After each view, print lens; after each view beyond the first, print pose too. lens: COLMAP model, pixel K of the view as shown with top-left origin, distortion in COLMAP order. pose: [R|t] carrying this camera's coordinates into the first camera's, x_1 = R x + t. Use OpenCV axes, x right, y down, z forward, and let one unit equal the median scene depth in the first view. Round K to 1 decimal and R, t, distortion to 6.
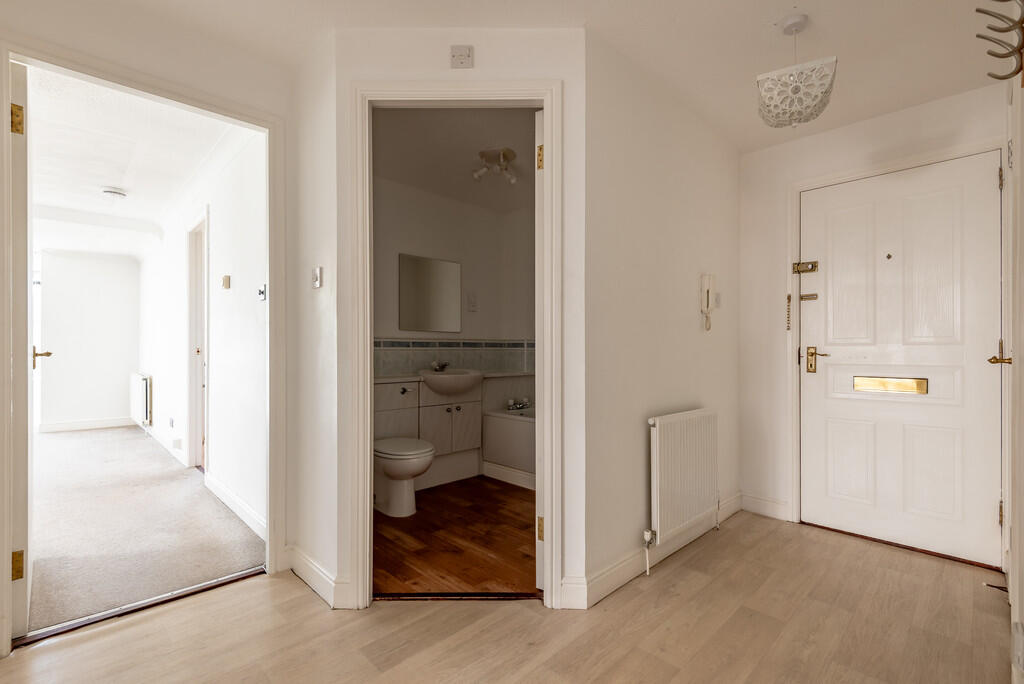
lens RADIAL K [[467.2, 0, 507.6], [0, 467.2, 343.4], [0, 0, 1]] dist [0.053807, -0.025446]
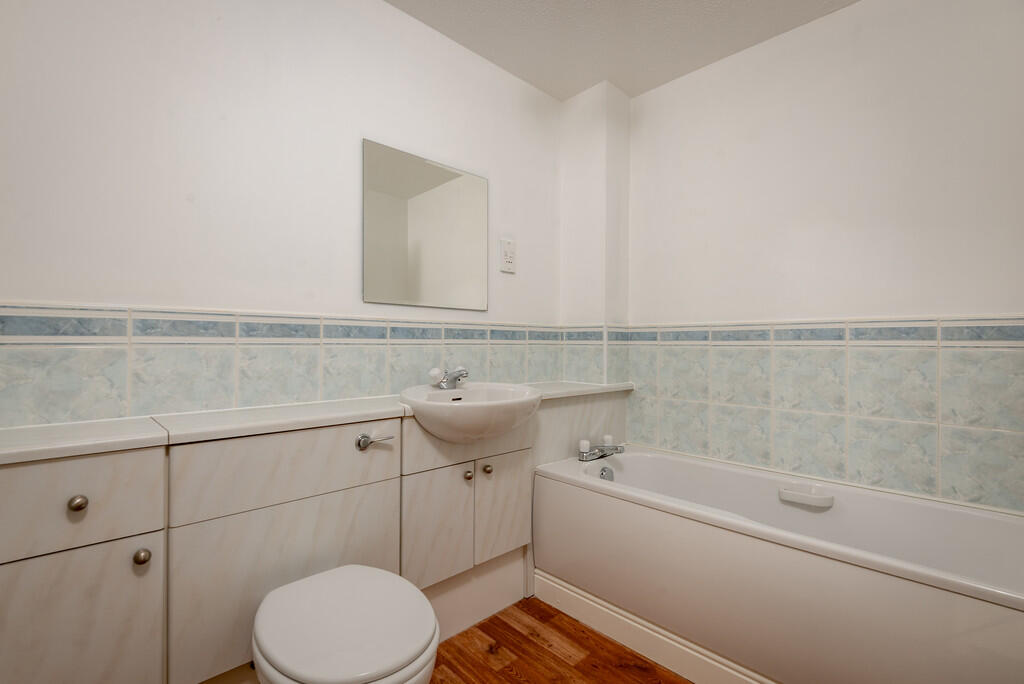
lens RADIAL K [[467.2, 0, 507.6], [0, 467.2, 343.4], [0, 0, 1]] dist [0.053807, -0.025446]
pose [[0.999974, 0.007133, -0.001362, -0.082067], [-0.007106, 0.999799, 0.018723, 0.003185], [0.001496, -0.018713, 0.999824, 0.511496]]
